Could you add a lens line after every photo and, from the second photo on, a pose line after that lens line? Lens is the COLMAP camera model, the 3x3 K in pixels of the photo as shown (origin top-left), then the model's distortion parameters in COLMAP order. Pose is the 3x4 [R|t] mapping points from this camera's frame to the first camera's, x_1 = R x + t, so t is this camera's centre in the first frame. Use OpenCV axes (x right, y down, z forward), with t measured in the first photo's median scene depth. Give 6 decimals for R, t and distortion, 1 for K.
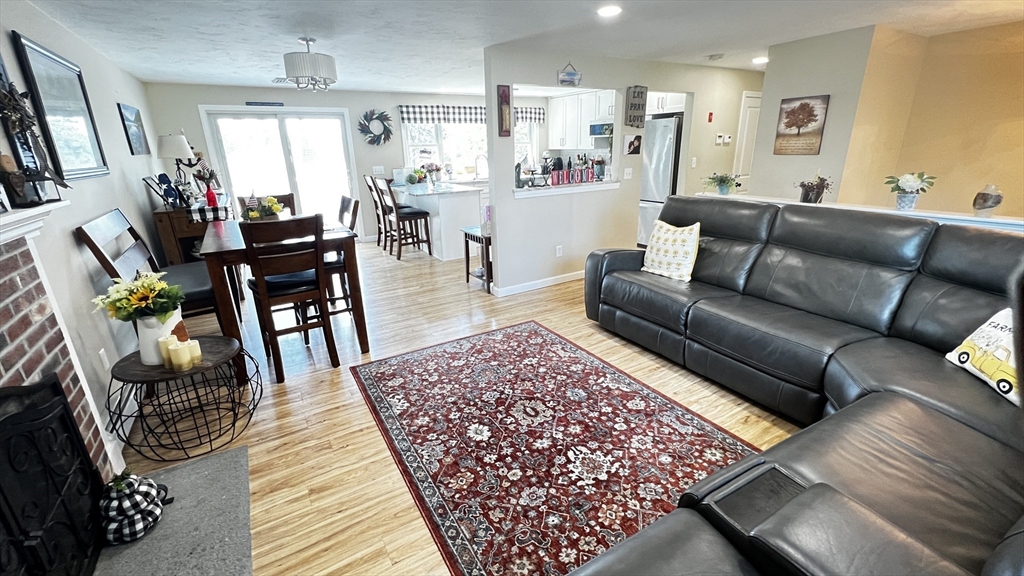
lens RADIAL K [[427.5, 0, 511.1], [0, 427.5, 287.8], [0, 0, 1]] dist [0.001656, 0.000096]
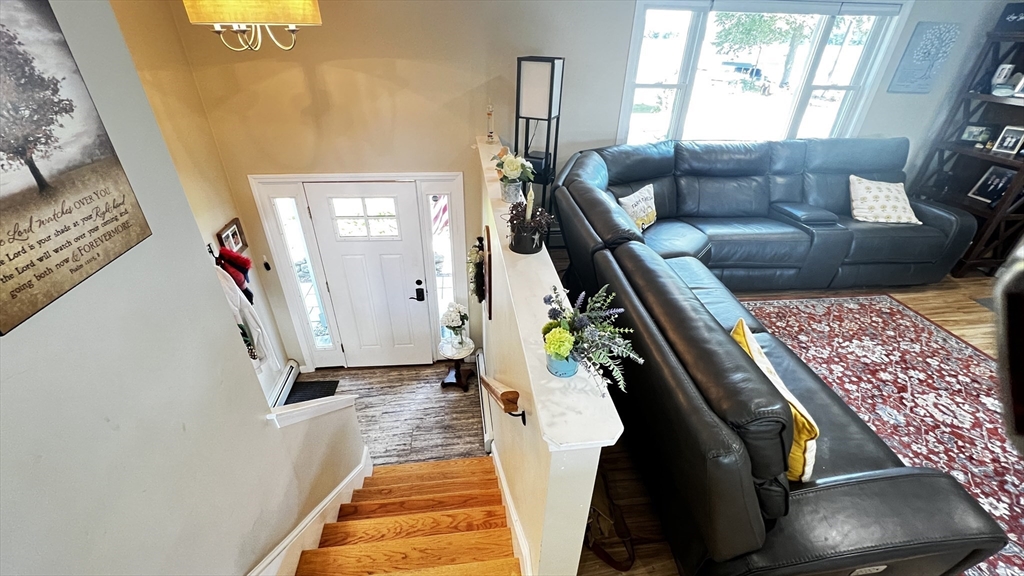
lens RADIAL K [[427.5, 0, 513.0], [0, 427.5, 287.4], [0, 0, 1]] dist [0.001656, 0.000096]
pose [[-0.917777, -0.203091, 0.341233, 0.700102], [0.126117, 0.665752, 0.735438, -0.761155], [-0.376537, 0.718003, -0.585399, 1.831334]]
